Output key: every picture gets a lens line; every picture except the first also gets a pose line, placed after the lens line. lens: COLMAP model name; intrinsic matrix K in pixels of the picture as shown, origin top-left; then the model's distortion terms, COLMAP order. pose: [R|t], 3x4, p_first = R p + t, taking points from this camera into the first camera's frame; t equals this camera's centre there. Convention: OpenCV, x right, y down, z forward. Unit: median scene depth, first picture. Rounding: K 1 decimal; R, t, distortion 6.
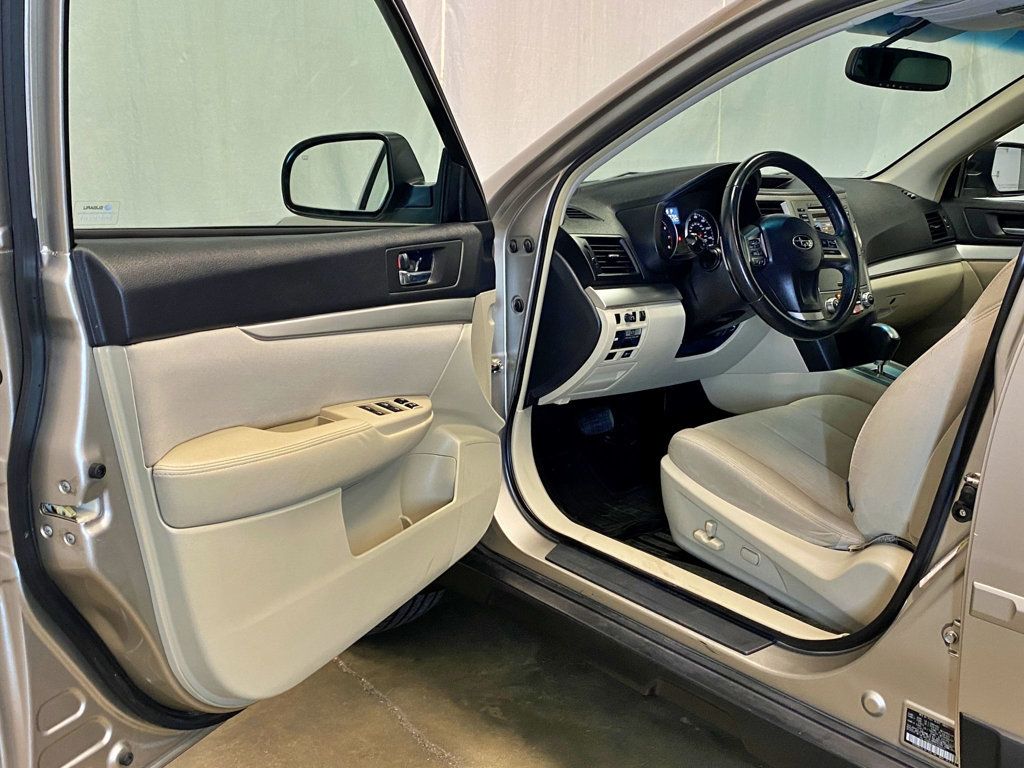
lens RADIAL K [[1026.0, 0, 512.0], [0, 1026.0, 384.0], [0, 0, 1]] dist [0.172058, -0.538543]
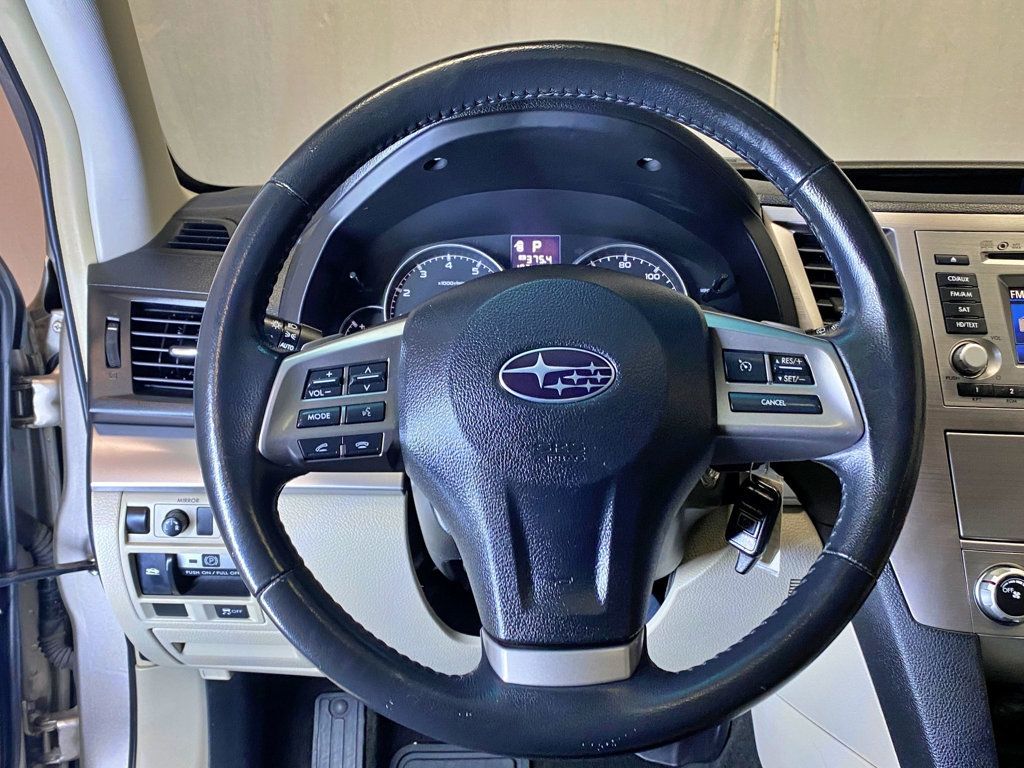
lens RADIAL K [[1064.4, 0, 501.2], [0, 1064.4, 387.3], [0, 0, 1]] dist [0.198222, -0.448645]
pose [[0.762574, 0.122771, -0.635144, 0.420221], [-0.138209, 0.990076, 0.025441, -0.131351], [0.631964, 0.068382, 0.771975, 0.734605]]
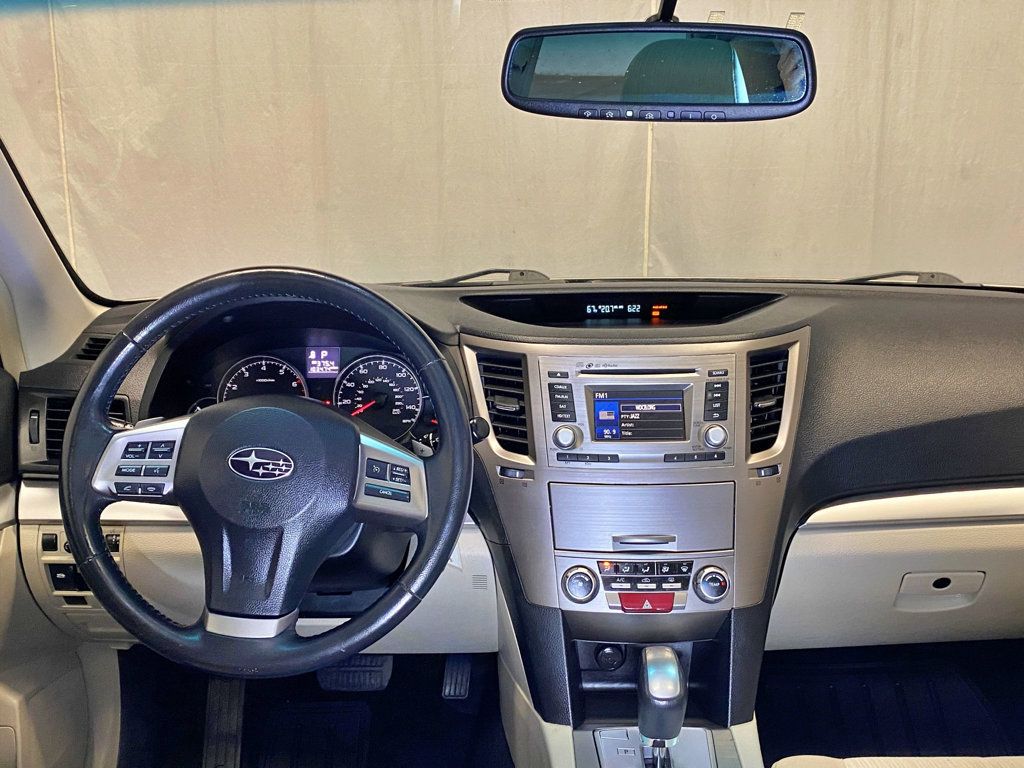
lens RADIAL K [[1026.0, 0, 512.0], [0, 1026.0, 384.0], [0, 0, 1]] dist [0.172058, -0.538543]
pose [[0.767698, 0.112971, -0.630775, 0.619526], [-0.130382, 0.991285, 0.018853, -0.184984], [0.627408, 0.067768, 0.775737, 0.667609]]
